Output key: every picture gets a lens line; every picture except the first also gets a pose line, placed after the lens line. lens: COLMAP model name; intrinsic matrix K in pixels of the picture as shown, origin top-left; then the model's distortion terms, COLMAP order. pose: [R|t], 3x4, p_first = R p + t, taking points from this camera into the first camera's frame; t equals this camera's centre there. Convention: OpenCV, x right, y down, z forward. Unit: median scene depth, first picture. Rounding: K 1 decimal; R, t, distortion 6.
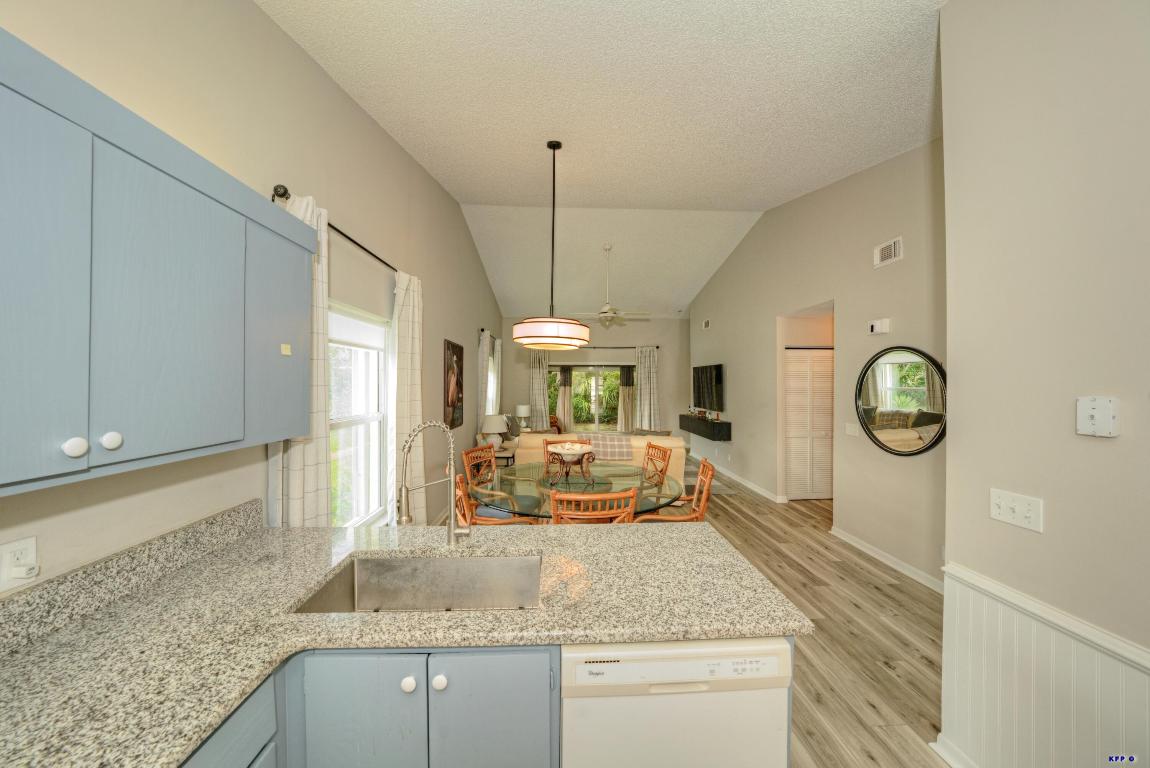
lens RADIAL K [[392.1, 0, 576.3], [0, 392.1, 381.6], [0, 0, 1]] dist [-0.017398, 0.000194]
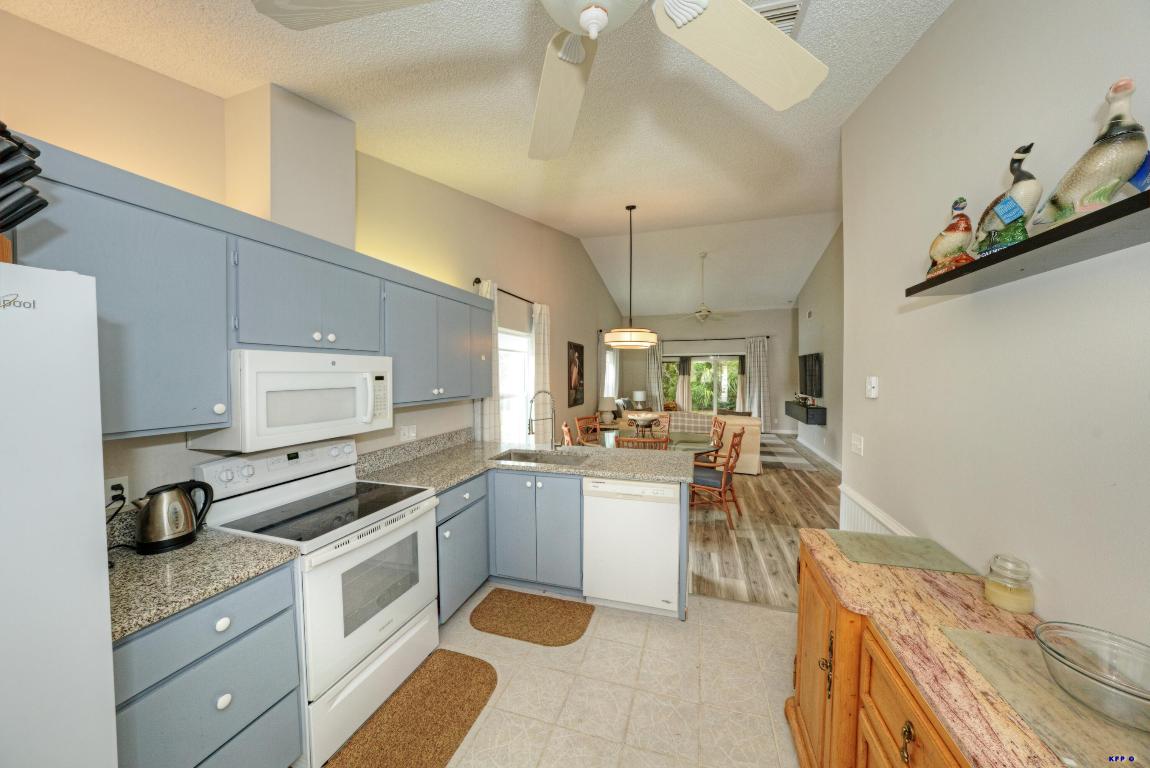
lens RADIAL K [[392.1, 0, 579.1], [0, 392.1, 383.0], [0, 0, 1]] dist [-0.017398, 0.000194]
pose [[0.939648, 0.000571, -0.342143, 0.213824], [0.009723, 0.999550, 0.028371, 0.001277], [0.342005, -0.029985, 0.939220, -0.367247]]
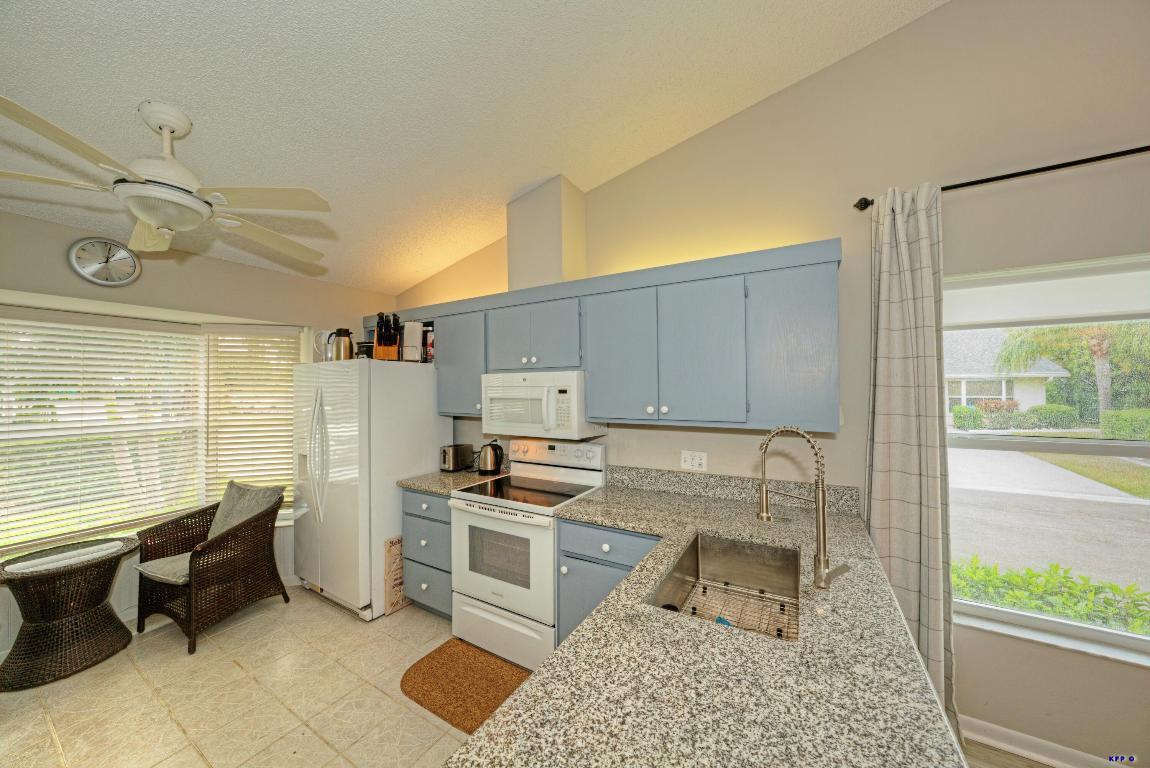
lens RADIAL K [[392.1, 0, 574.6], [0, 392.1, 383.4], [0, 0, 1]] dist [-0.017398, 0.000194]
pose [[-0.556024, -0.013660, -0.831054, 0.253123], [0.007875, 0.999733, -0.021701, 0.008289], [0.831129, -0.018611, -0.555768, 0.422756]]
